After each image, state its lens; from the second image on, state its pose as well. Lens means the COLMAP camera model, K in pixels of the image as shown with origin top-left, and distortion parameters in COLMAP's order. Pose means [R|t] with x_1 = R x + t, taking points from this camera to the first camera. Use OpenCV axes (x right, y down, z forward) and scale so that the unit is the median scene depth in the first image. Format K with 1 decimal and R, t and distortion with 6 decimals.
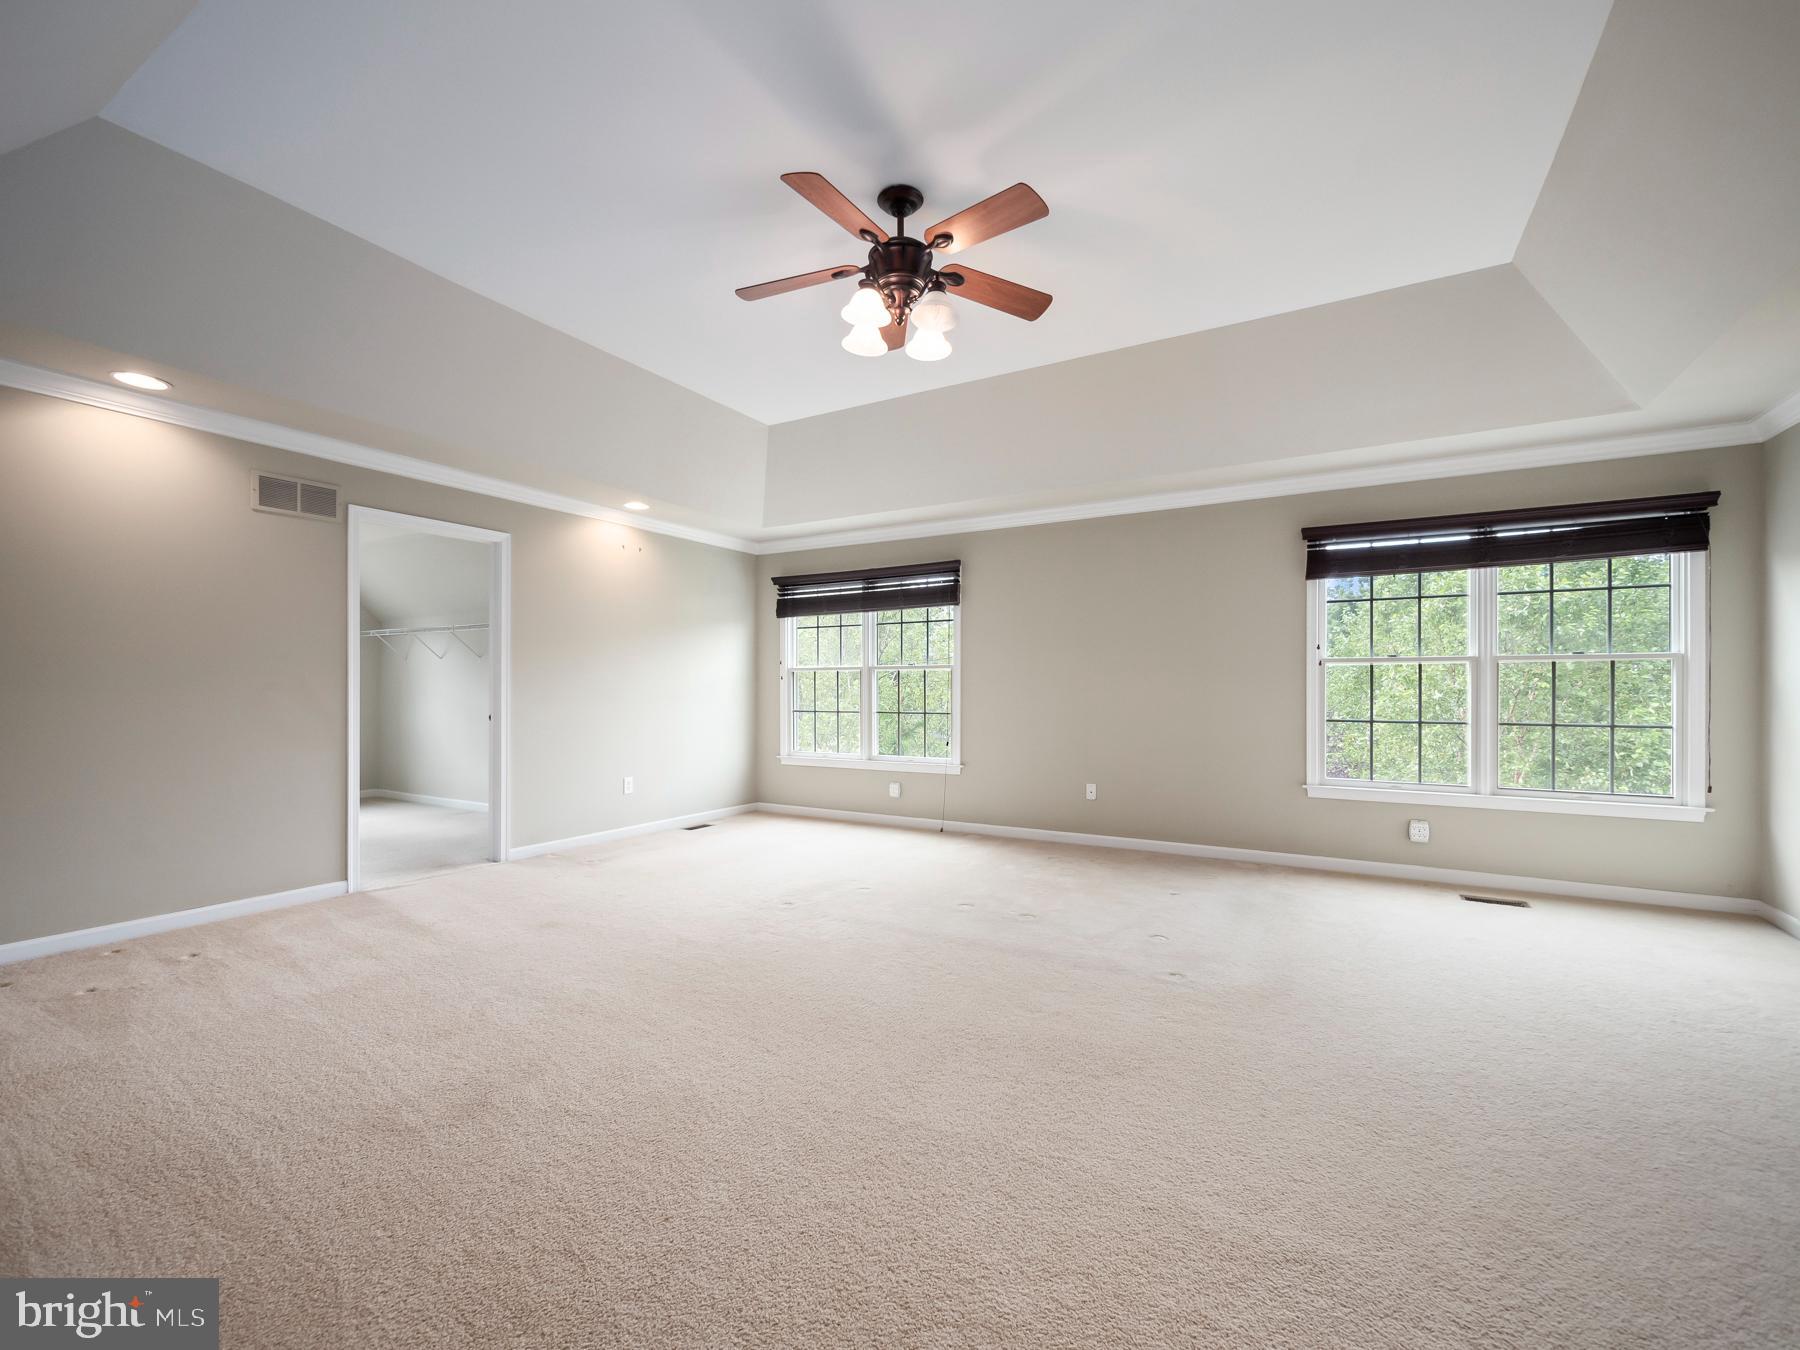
lens RADIAL K [[771.9, 0, 899.8], [0, 771.9, 678.6], [0, 0, 1]] dist [-0.003886, -0.000236]
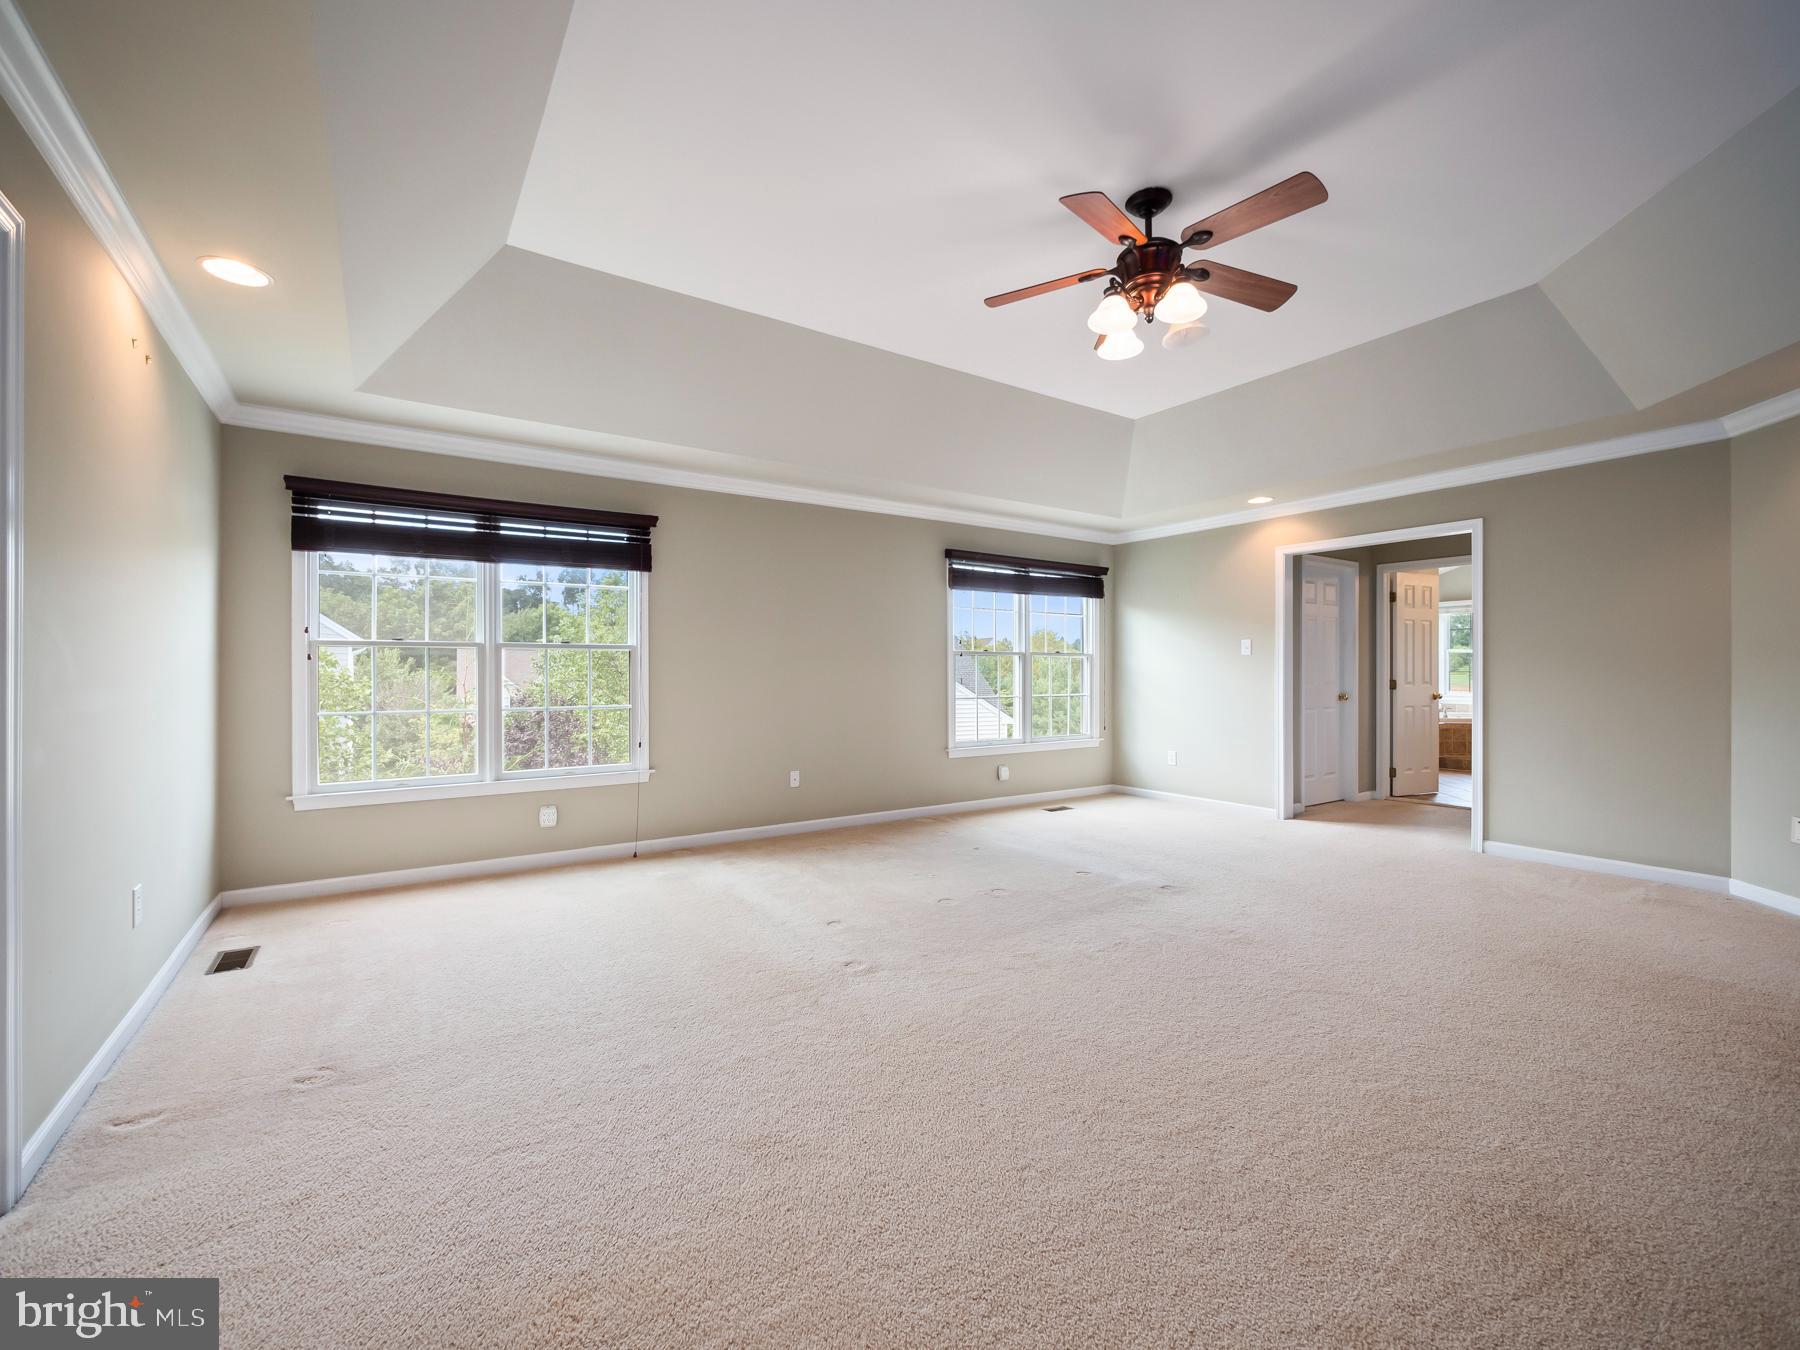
lens RADIAL K [[771.9, 0, 902.2], [0, 771.9, 680.0], [0, 0, 1]] dist [-0.003886, -0.000236]
pose [[0.428505, -0.011996, 0.903460, -0.540069], [-0.011053, 0.999767, 0.018517, -0.000064], [-0.903472, -0.017921, 0.428273, 0.416582]]
